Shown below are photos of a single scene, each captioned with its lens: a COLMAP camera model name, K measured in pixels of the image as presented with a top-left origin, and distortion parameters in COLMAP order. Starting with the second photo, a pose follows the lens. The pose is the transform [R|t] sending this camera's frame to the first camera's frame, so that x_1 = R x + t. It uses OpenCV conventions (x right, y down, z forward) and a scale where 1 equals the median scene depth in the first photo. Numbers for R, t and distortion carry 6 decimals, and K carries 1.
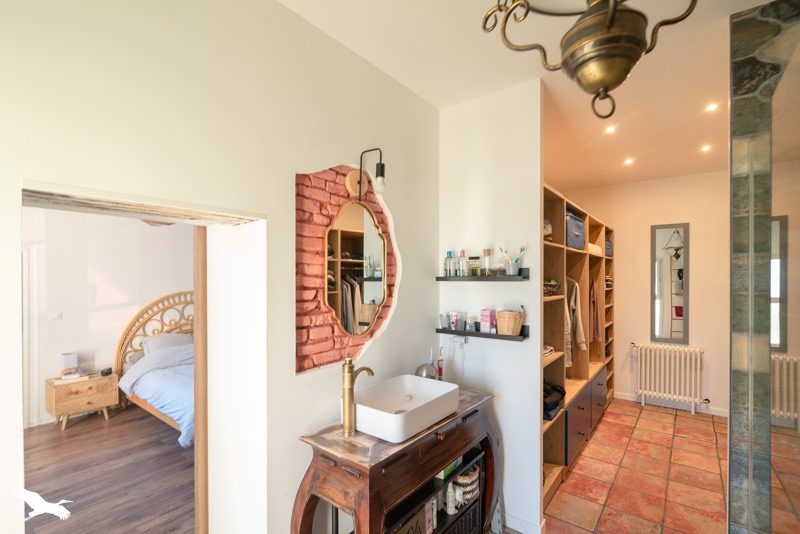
lens RADIAL K [[380.7, 0, 395.9], [0, 380.7, 287.8], [0, 0, 1]] dist [-0.002295, -0.000457]
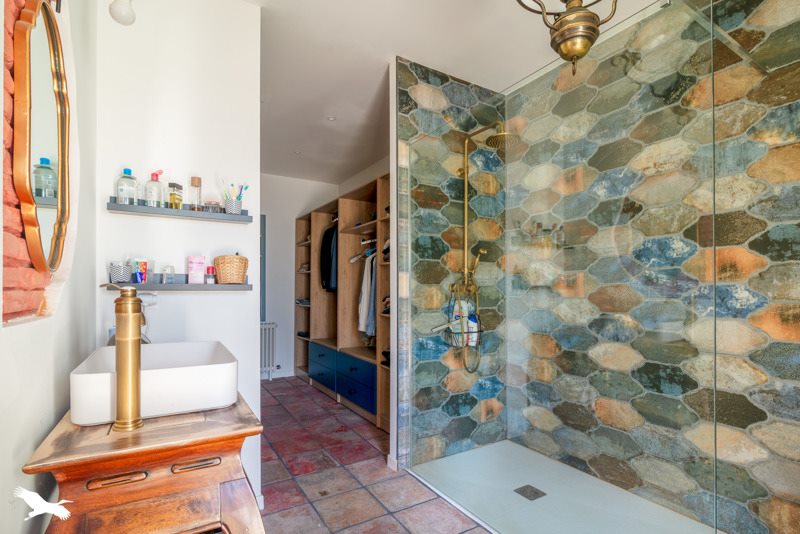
lens RADIAL K [[380.7, 0, 395.9], [0, 380.7, 287.8], [0, 0, 1]] dist [-0.002295, -0.000457]
pose [[0.354731, -0.002577, 0.934965, -1.035923], [-0.000979, 0.999995, 0.003128, 0.361963], [-0.934968, -0.002025, 0.354727, 1.034478]]
